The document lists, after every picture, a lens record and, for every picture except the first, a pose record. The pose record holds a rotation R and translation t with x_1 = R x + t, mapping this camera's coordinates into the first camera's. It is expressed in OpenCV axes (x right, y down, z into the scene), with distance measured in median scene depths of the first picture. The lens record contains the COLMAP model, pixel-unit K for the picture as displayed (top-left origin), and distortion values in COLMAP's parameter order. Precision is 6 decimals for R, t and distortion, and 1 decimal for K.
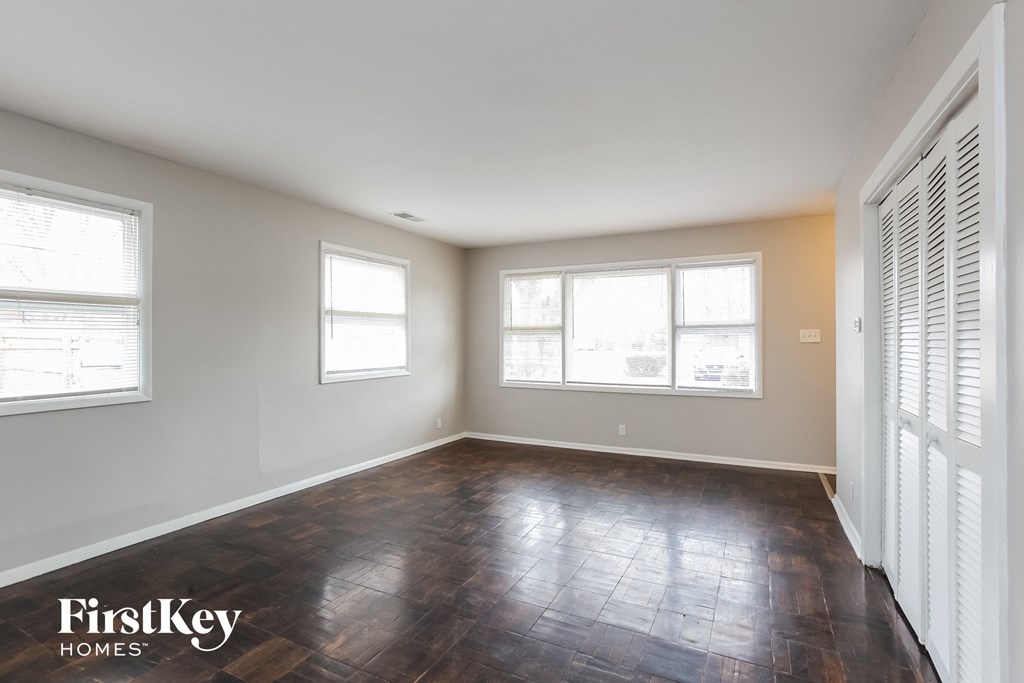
lens RADIAL K [[479.6, 0, 511.0], [0, 479.6, 338.3], [0, 0, 1]] dist [-0.028605, 0.001951]
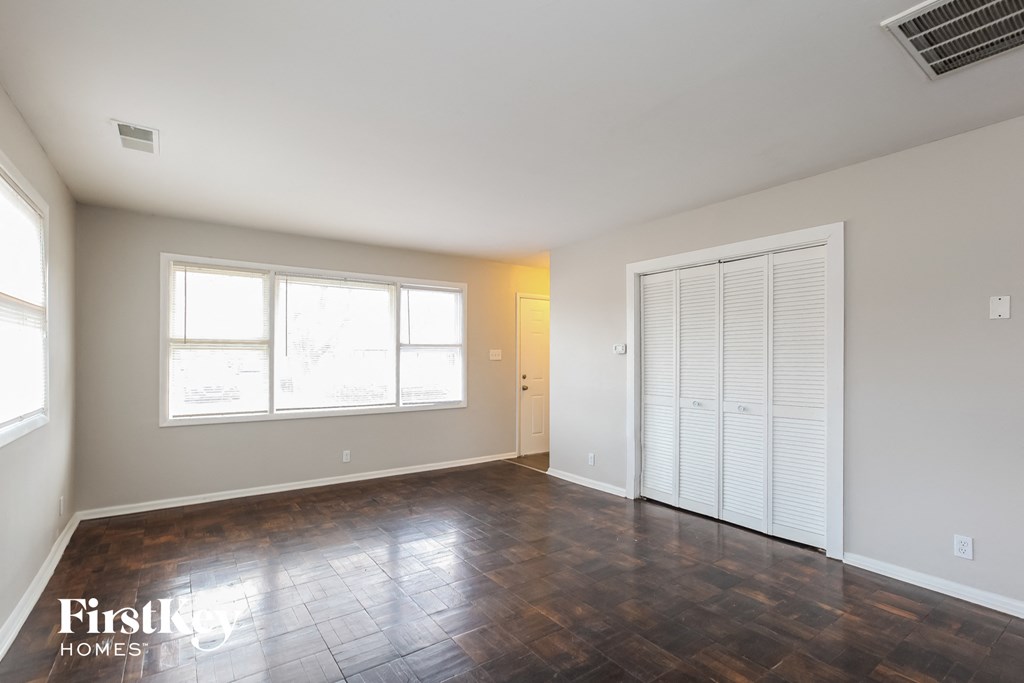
lens RADIAL K [[479.6, 0, 509.9], [0, 479.6, 358.0], [0, 0, 1]] dist [-0.028605, 0.001951]
pose [[0.466734, 0.002614, 0.884394, -0.440059], [-0.005307, 0.999986, -0.000155, 0.003043], [-0.884382, -0.004622, 0.466742, 0.309720]]
